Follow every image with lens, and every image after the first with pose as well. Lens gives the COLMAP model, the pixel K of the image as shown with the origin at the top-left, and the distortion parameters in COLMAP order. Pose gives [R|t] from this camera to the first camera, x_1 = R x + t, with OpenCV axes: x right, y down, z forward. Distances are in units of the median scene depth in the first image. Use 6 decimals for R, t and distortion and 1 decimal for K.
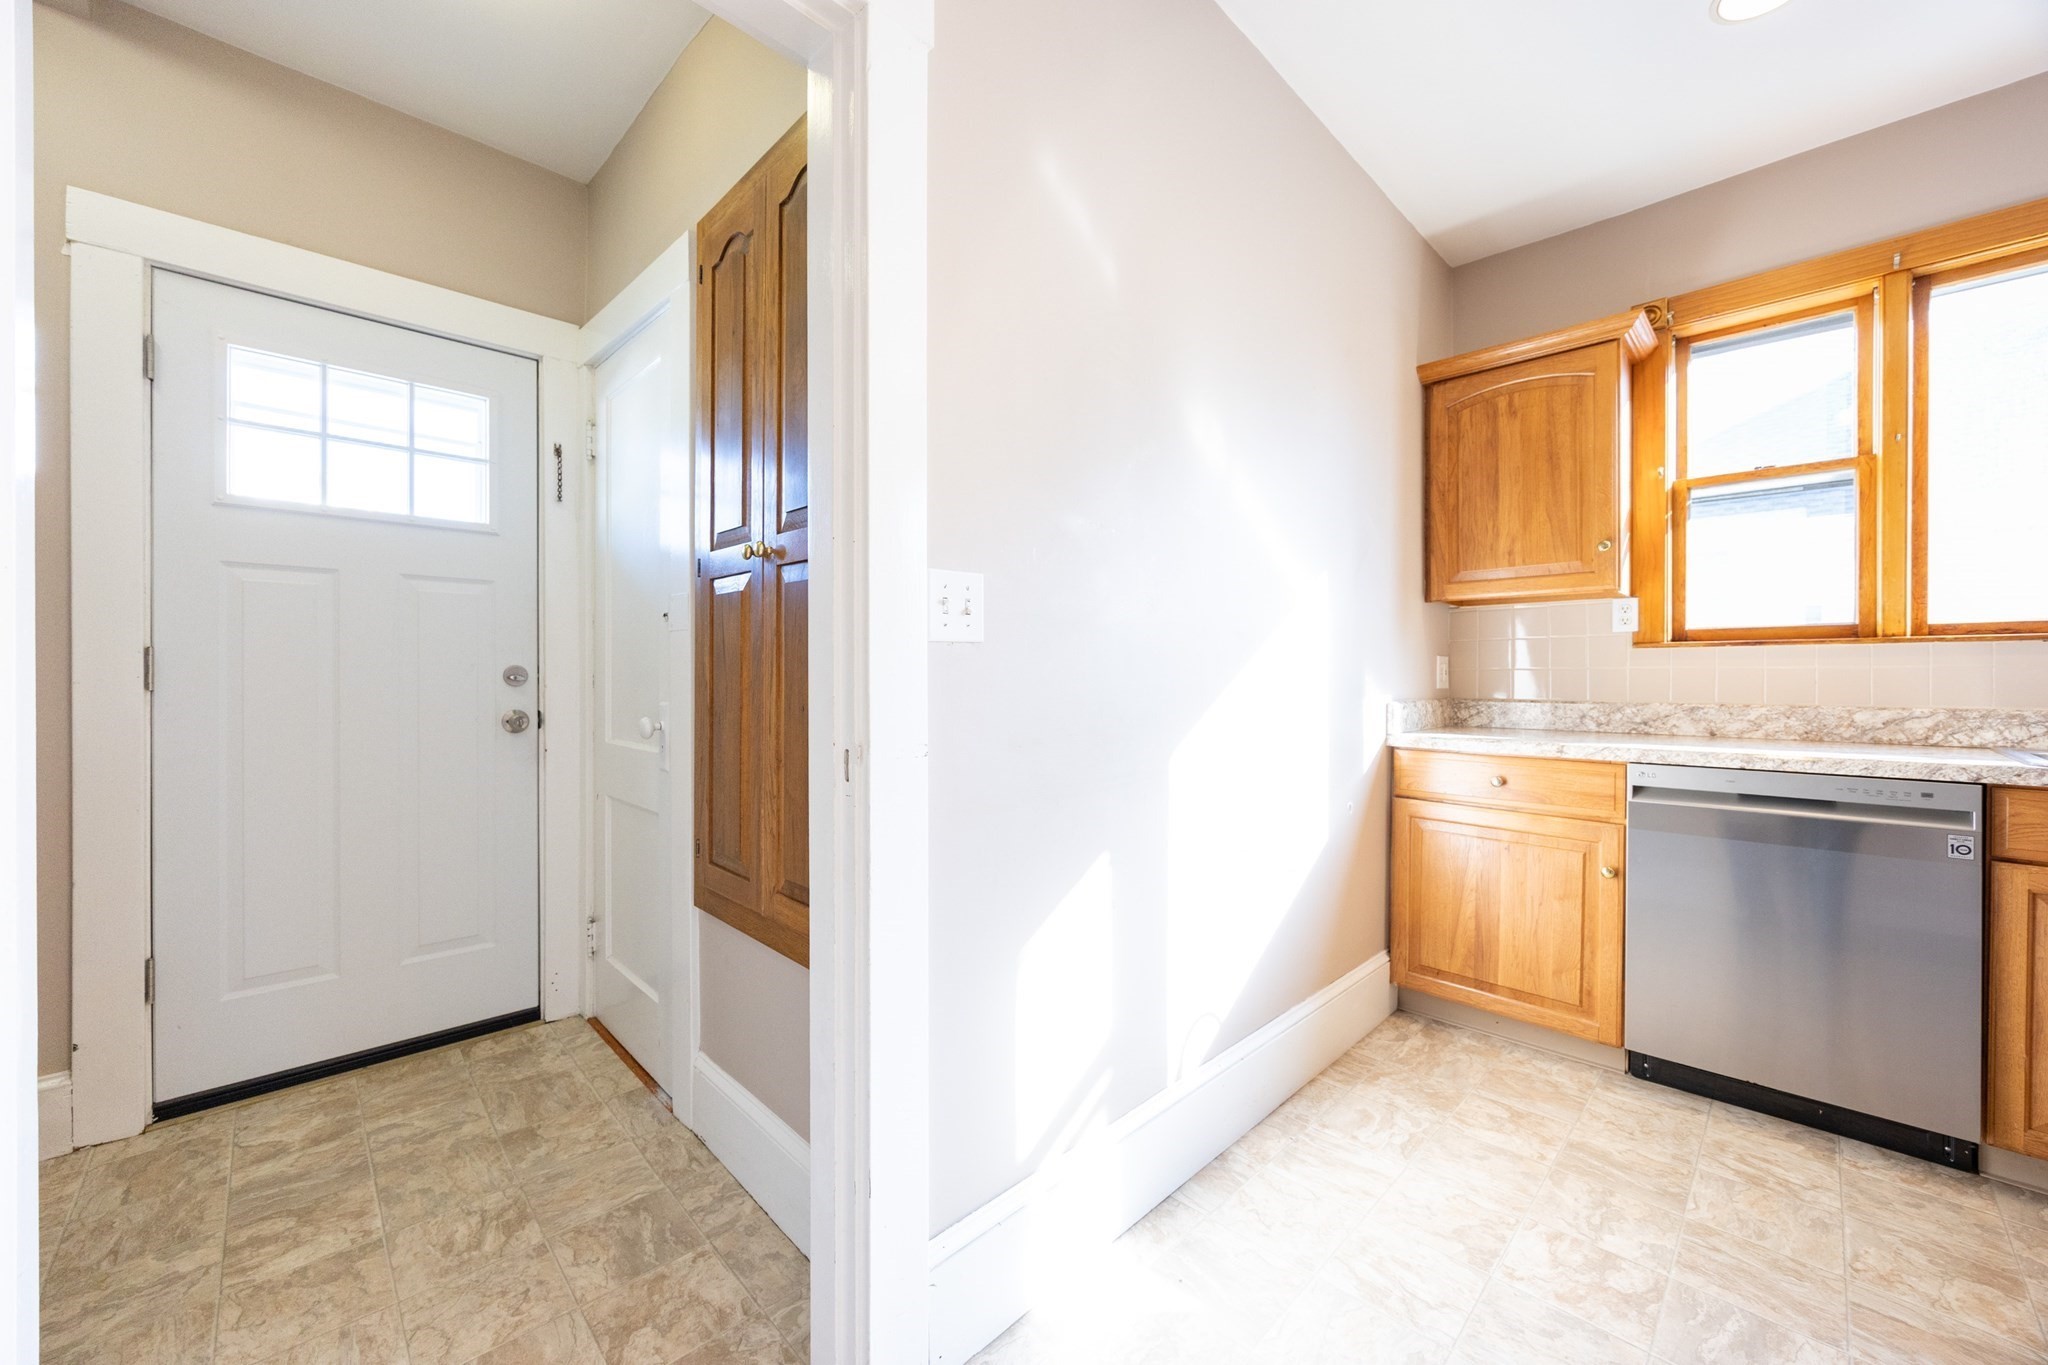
lens RADIAL K [[768.5, 0, 1026.4], [0, 768.5, 676.8], [0, 0, 1]] dist [-0.000603, -0.000031]
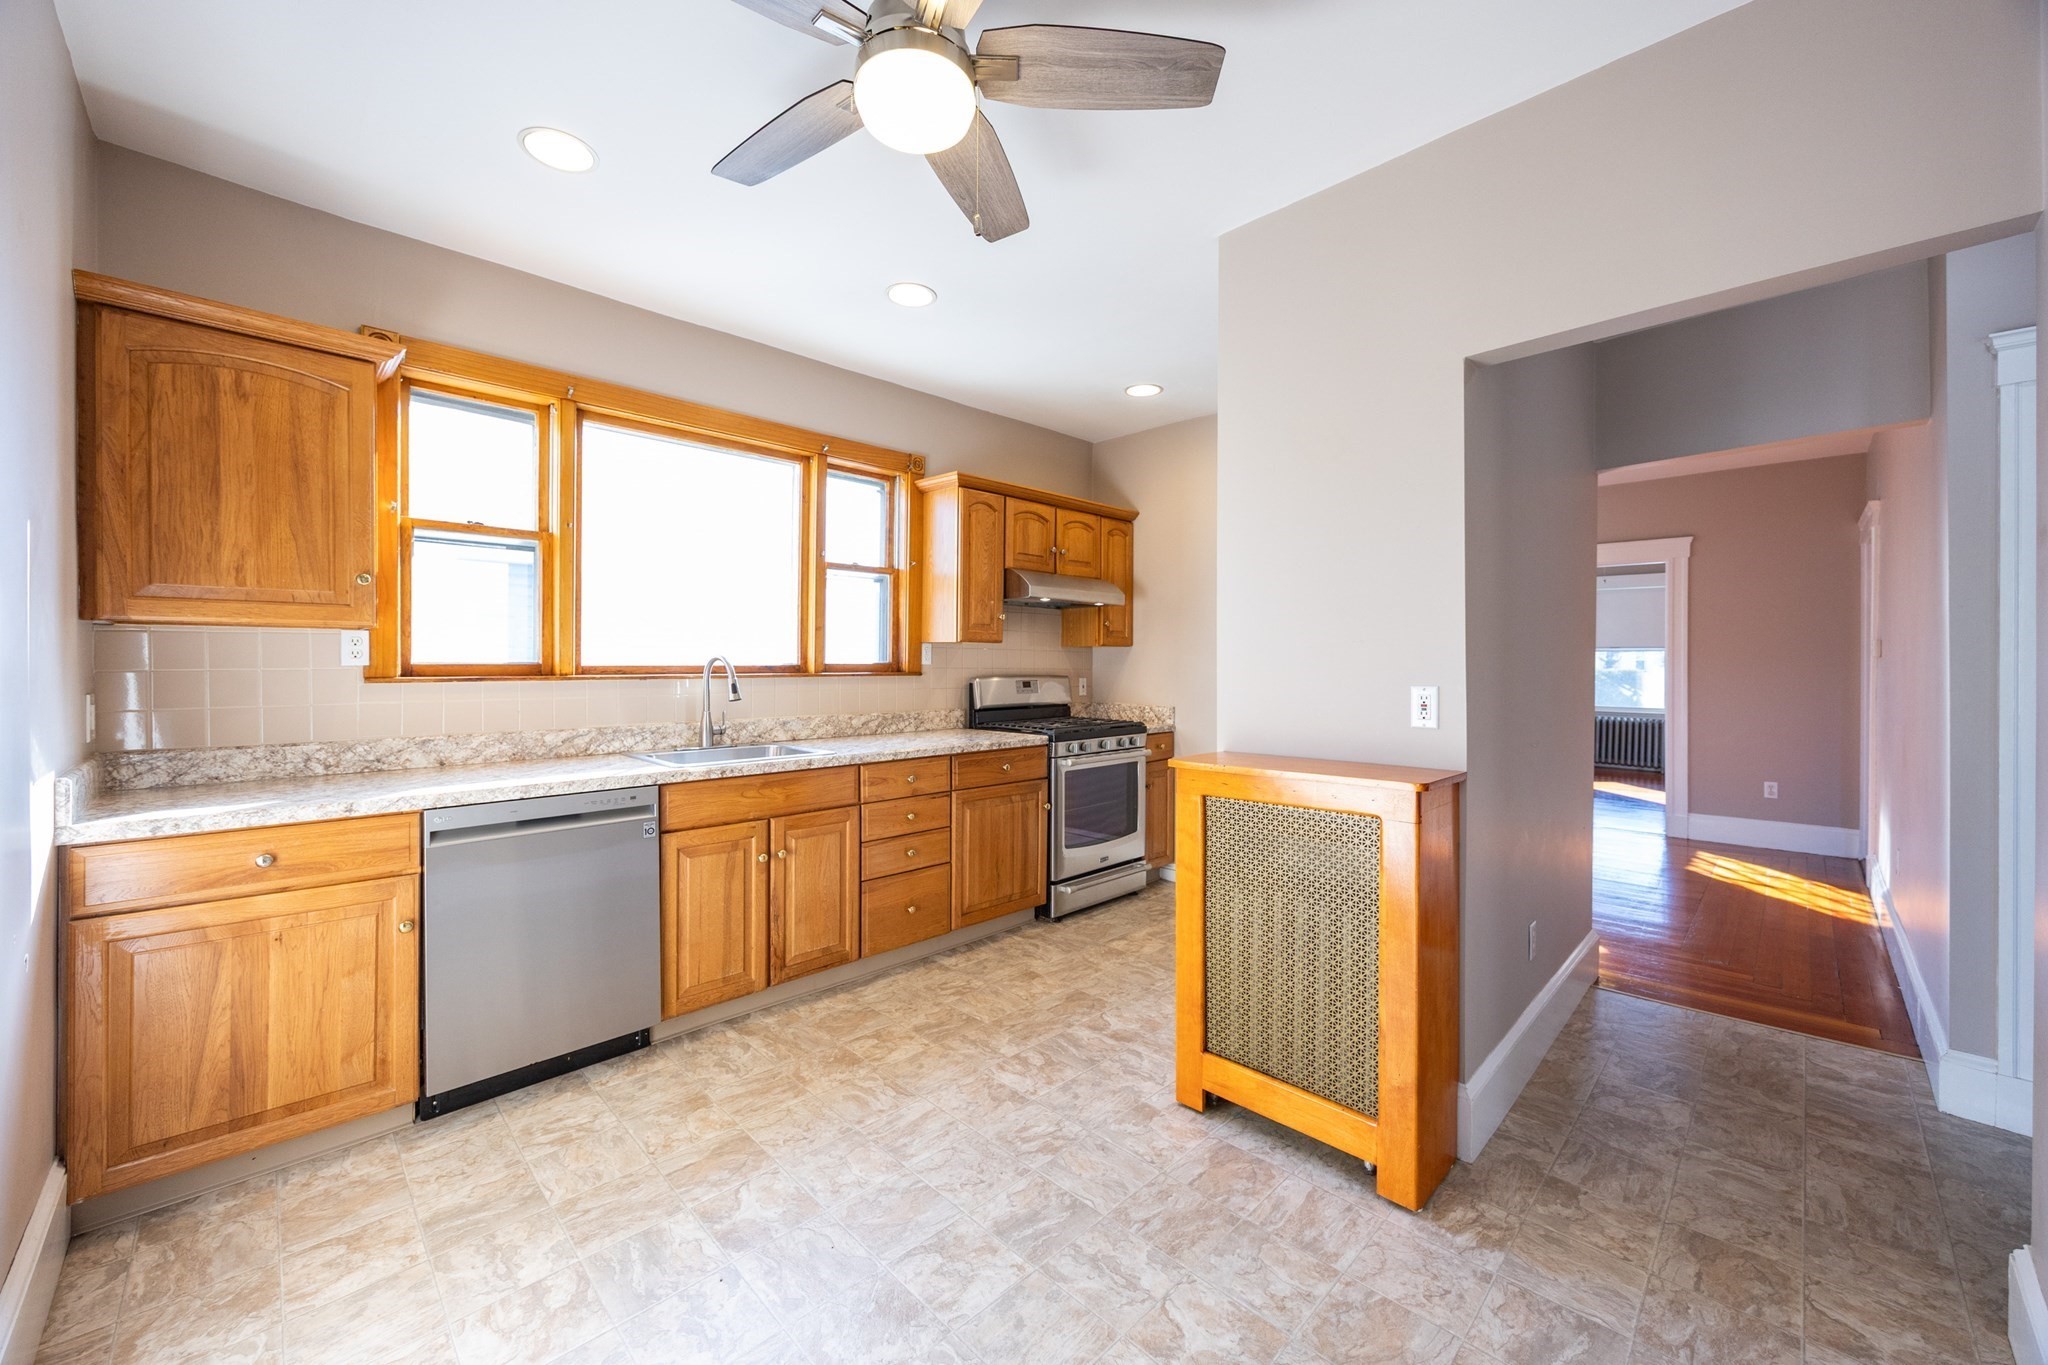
lens RADIAL K [[768.5, 0, 1026.4], [0, 768.5, 676.8], [0, 0, 1]] dist [-0.000603, -0.000031]
pose [[0.016184, -0.013367, 0.999780, -0.174592], [0.001496, 0.999910, 0.013345, -0.064916], [-0.999868, 0.001279, 0.016202, 0.184341]]
